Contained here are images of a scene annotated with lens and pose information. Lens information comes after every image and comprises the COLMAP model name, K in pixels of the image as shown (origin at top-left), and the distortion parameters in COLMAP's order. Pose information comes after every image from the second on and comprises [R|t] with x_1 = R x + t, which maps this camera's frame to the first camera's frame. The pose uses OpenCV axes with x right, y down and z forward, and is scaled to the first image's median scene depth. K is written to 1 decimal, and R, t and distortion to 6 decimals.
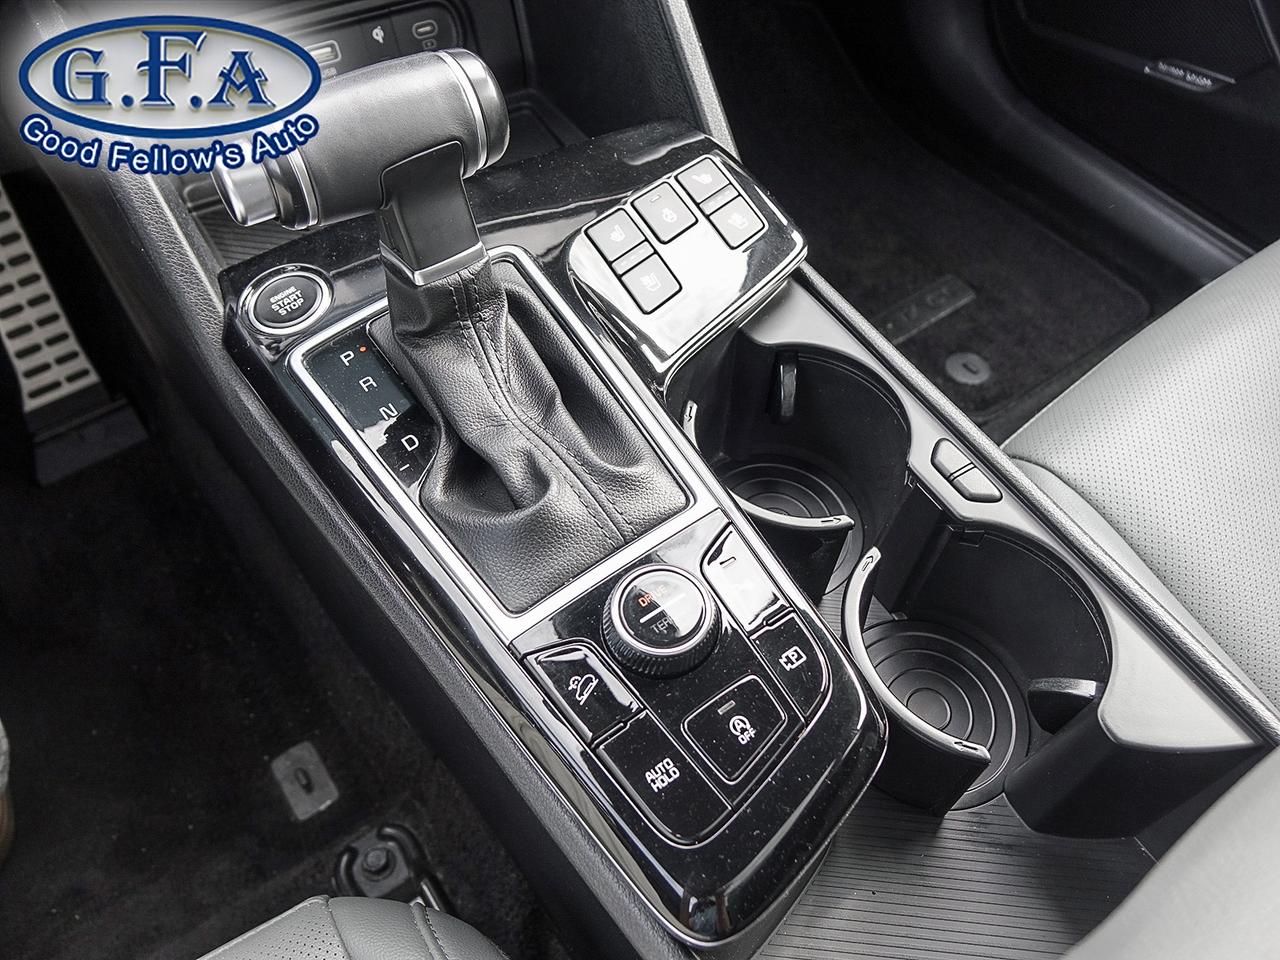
lens RADIAL K [[989.1, 0, 639.8], [0, 989.1, 482.8], [0, 0, 1]] dist [-0.000784, -0.005337]
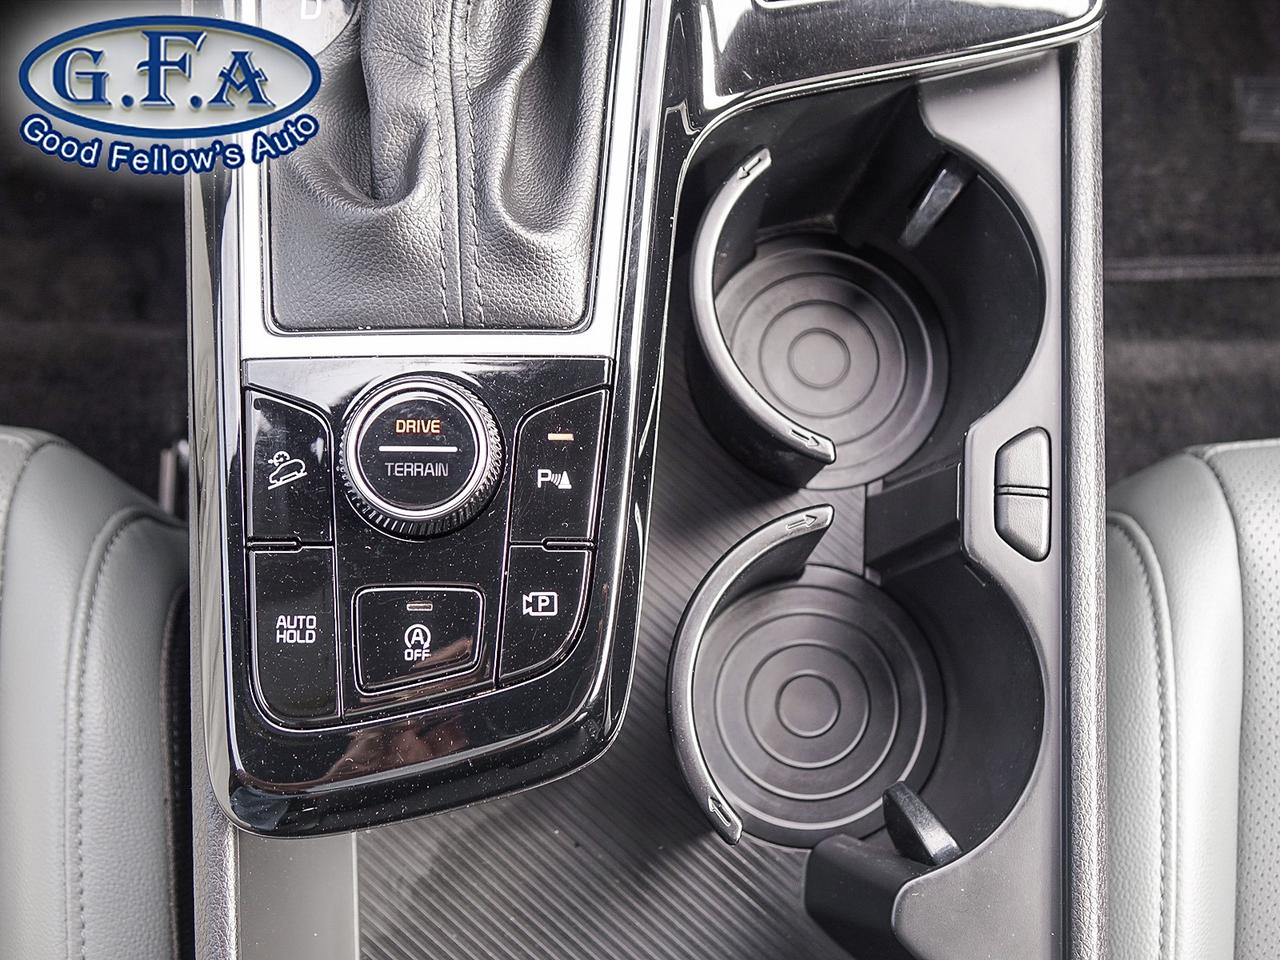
lens RADIAL K [[1373.2, 0, 638.5], [0, 1373.2, 476.0], [0, 0, 1]] dist [-0.010809, 0.000000]
pose [[0.815385, 0.572989, -0.082646, 0.241435], [-0.492241, 0.761342, 0.421968, -0.347825], [0.304705, -0.303385, 0.902836, 0.150956]]
